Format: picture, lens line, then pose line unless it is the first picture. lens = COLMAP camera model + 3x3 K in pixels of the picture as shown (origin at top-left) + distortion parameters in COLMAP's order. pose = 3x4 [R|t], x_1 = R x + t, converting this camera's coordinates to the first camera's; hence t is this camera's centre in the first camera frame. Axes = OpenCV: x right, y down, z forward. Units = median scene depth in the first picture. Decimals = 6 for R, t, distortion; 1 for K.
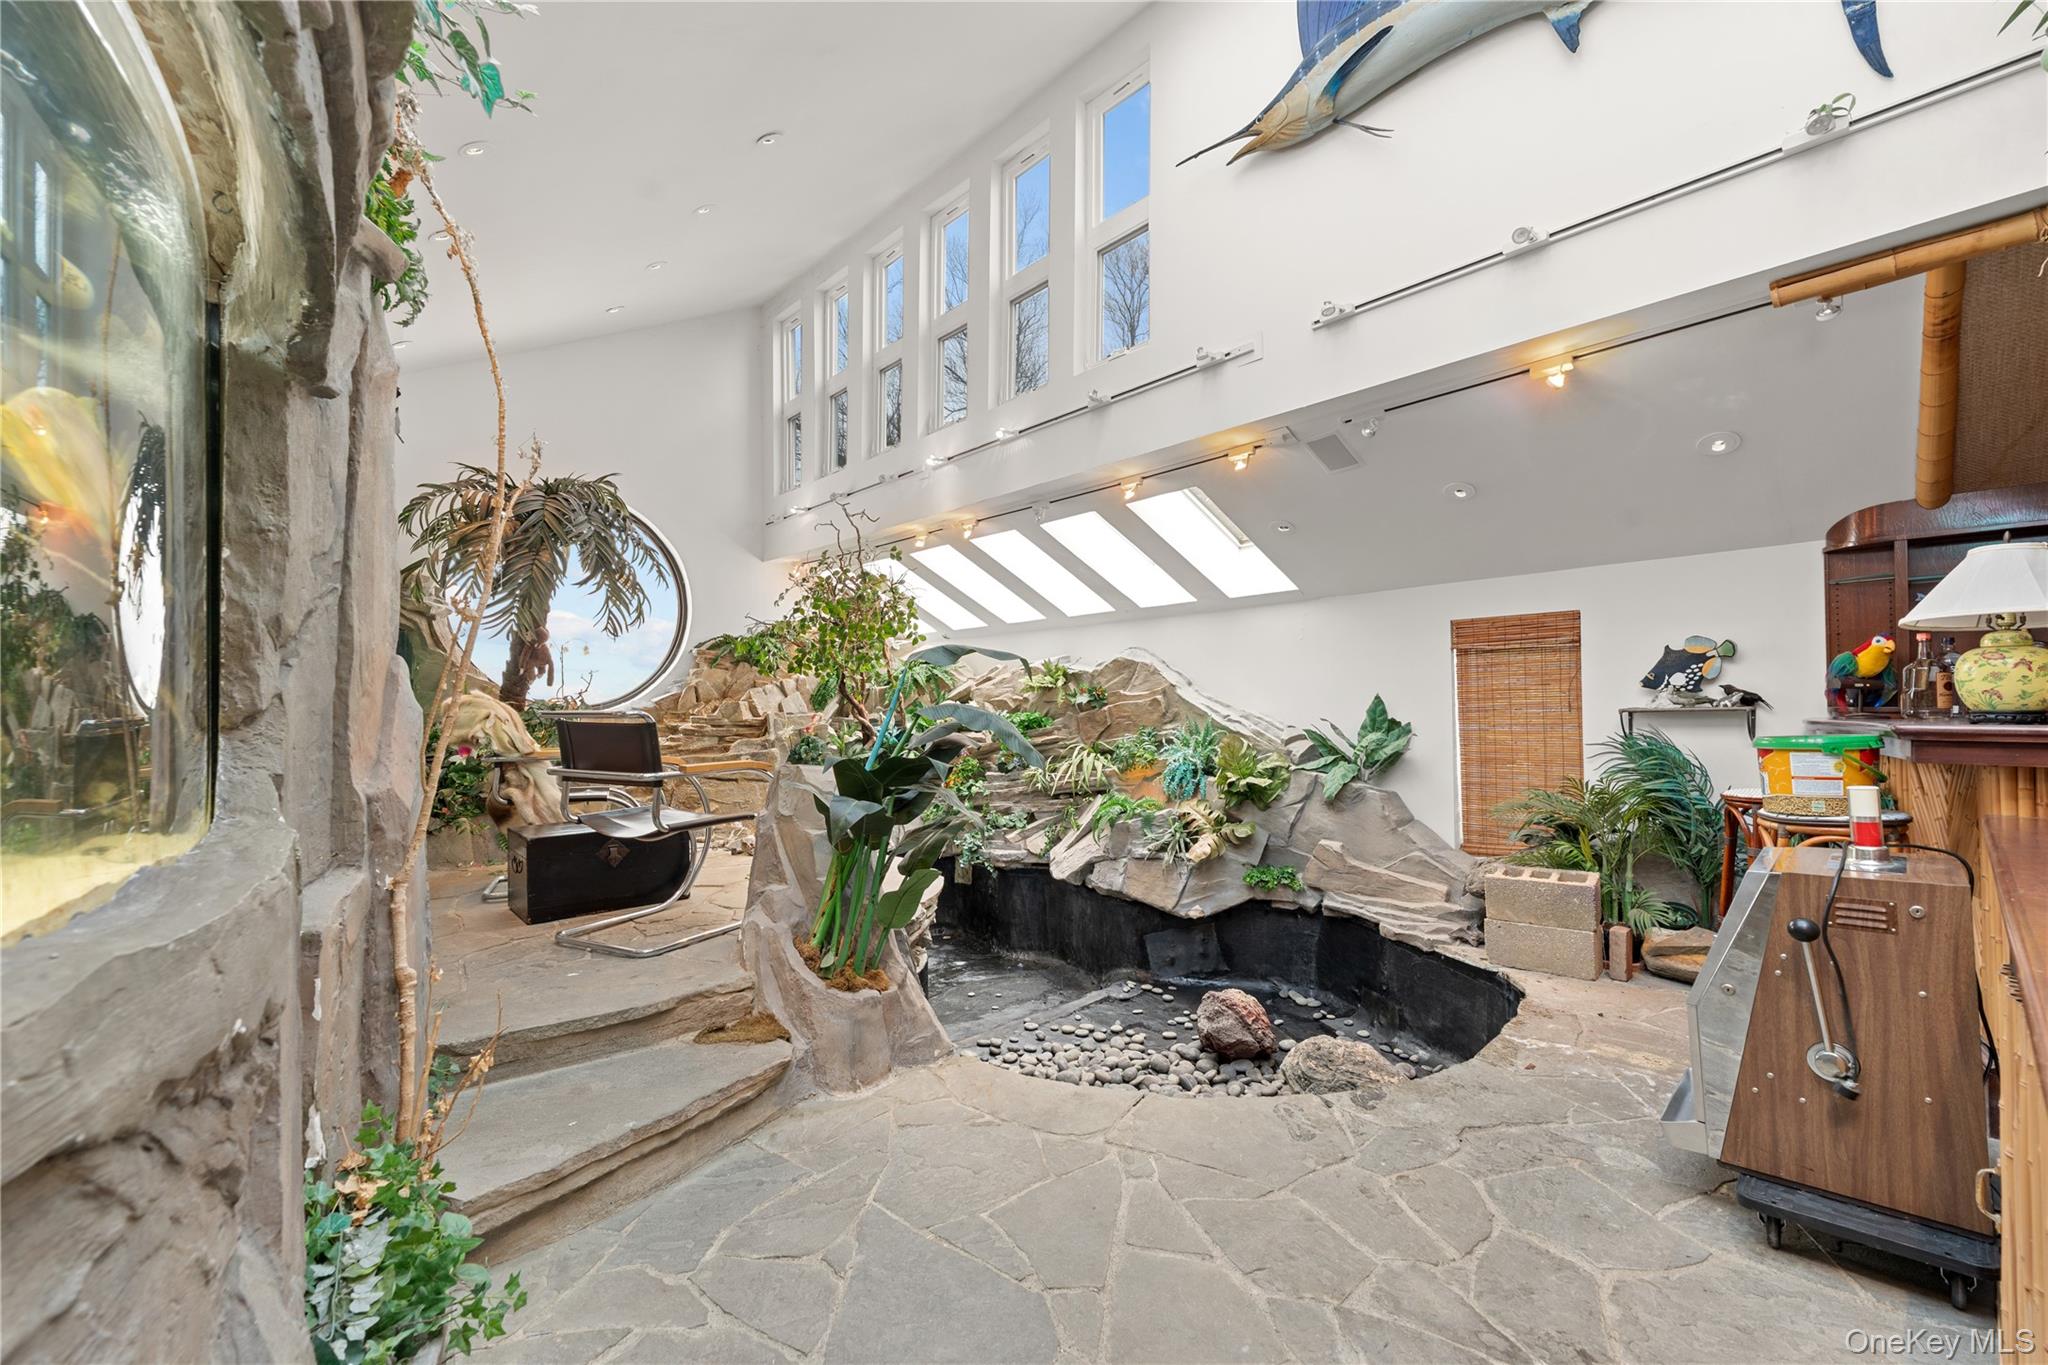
lens RADIAL K [[831.2, 0, 1024.0], [0, 831.2, 682.5], [0, 0, 1]] dist [0.001122, 0.000096]
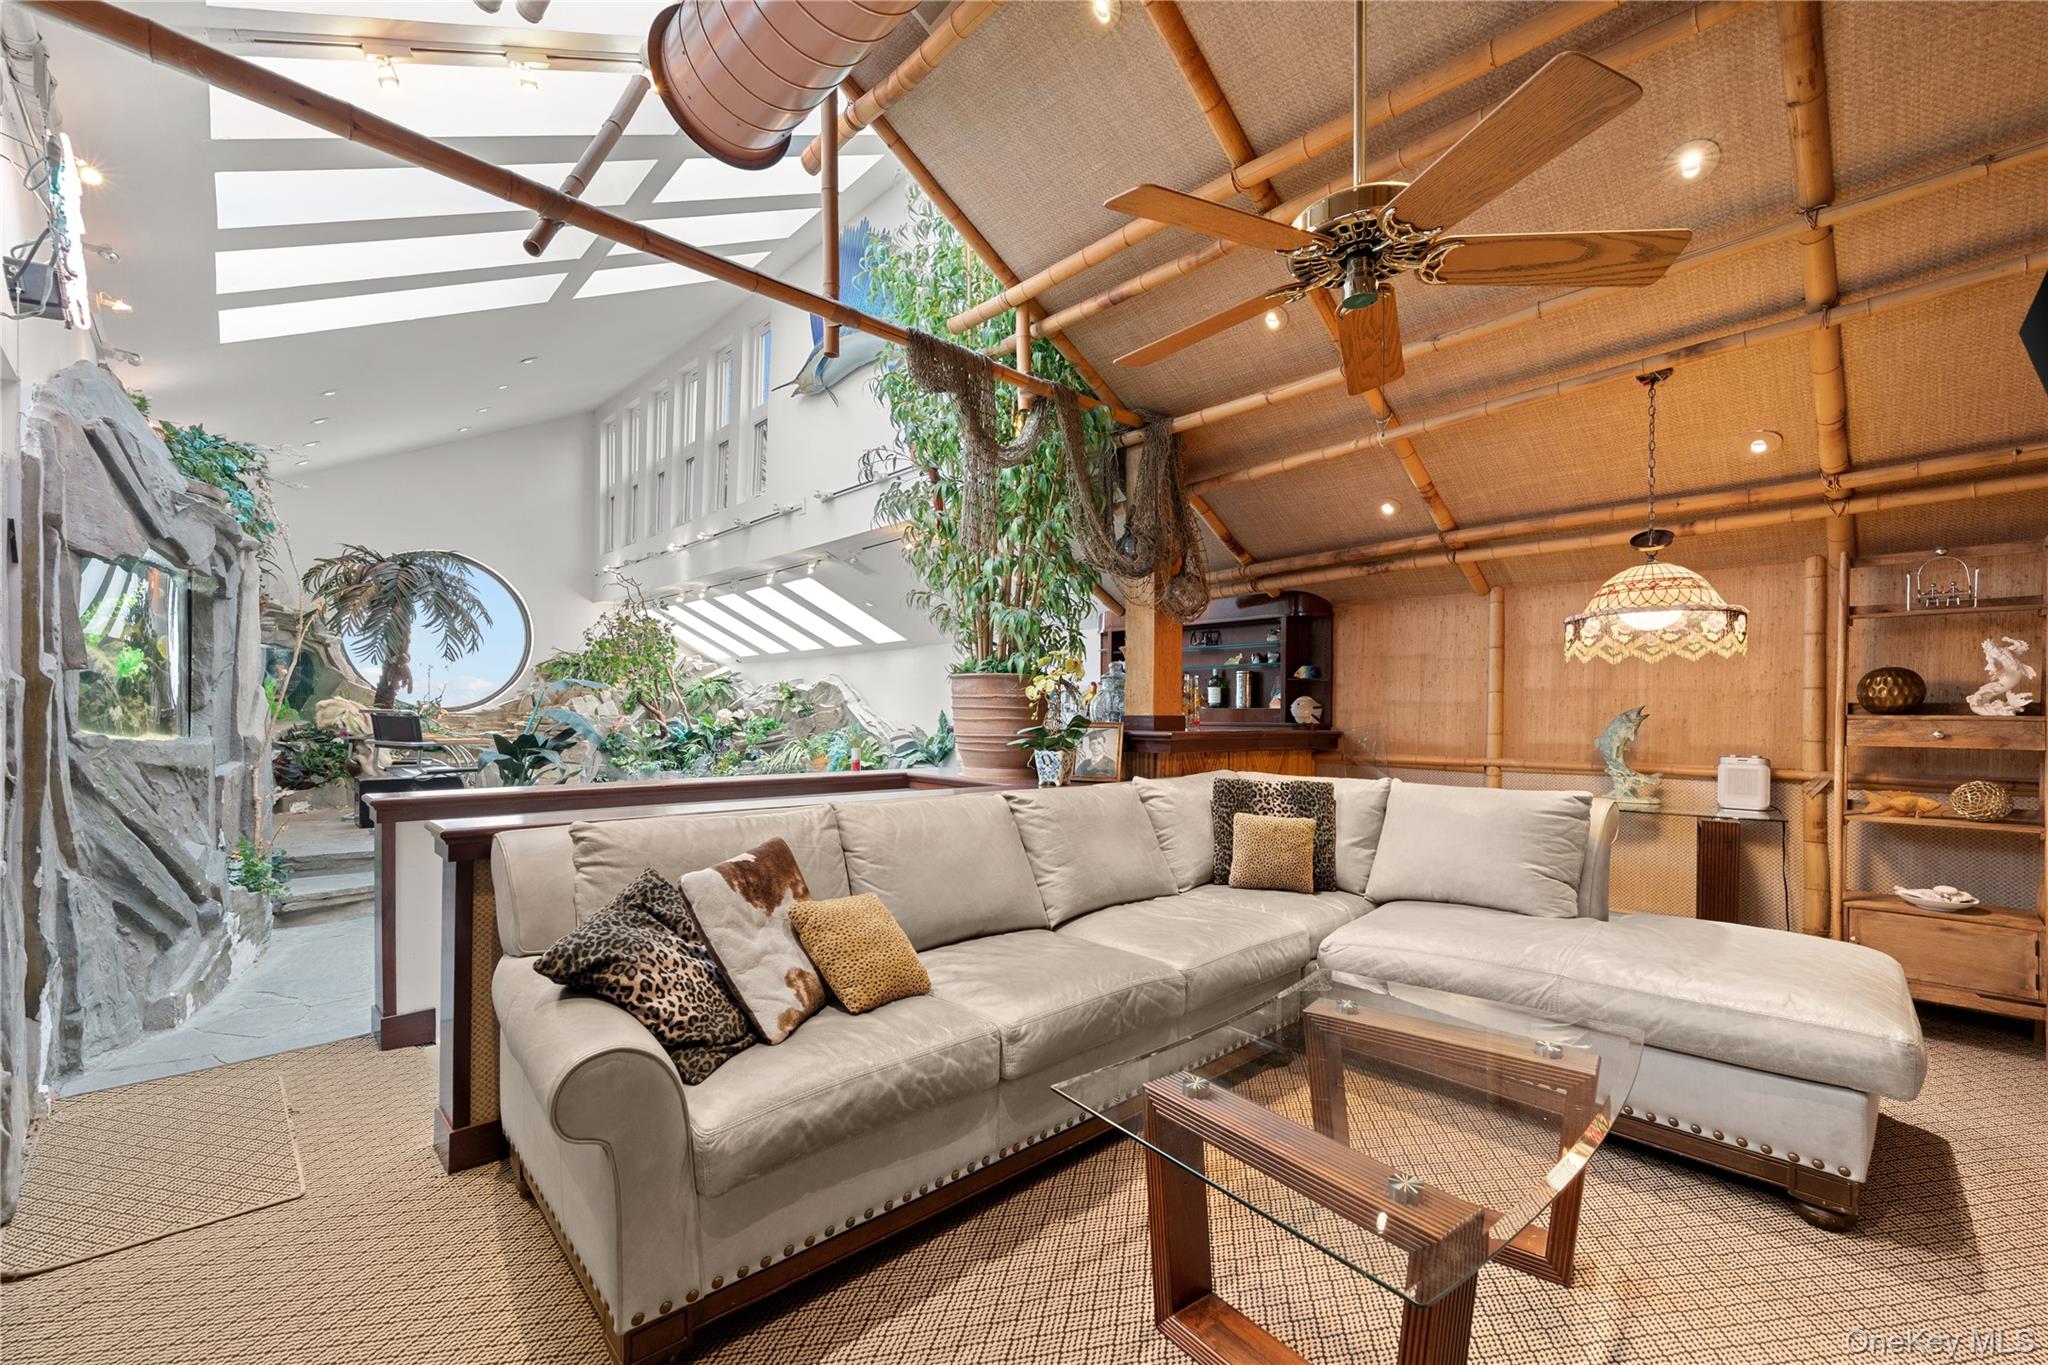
lens RADIAL K [[832.7, 0, 1024.3], [0, 832.7, 711.9], [0, 0, 1]] dist [0.001344, 0.000062]
pose [[0.999306, 0.019297, 0.031854, 0.522121], [-0.019964, 0.999585, 0.020762, -0.017440], [-0.031441, -0.021383, 0.999277, -0.564425]]
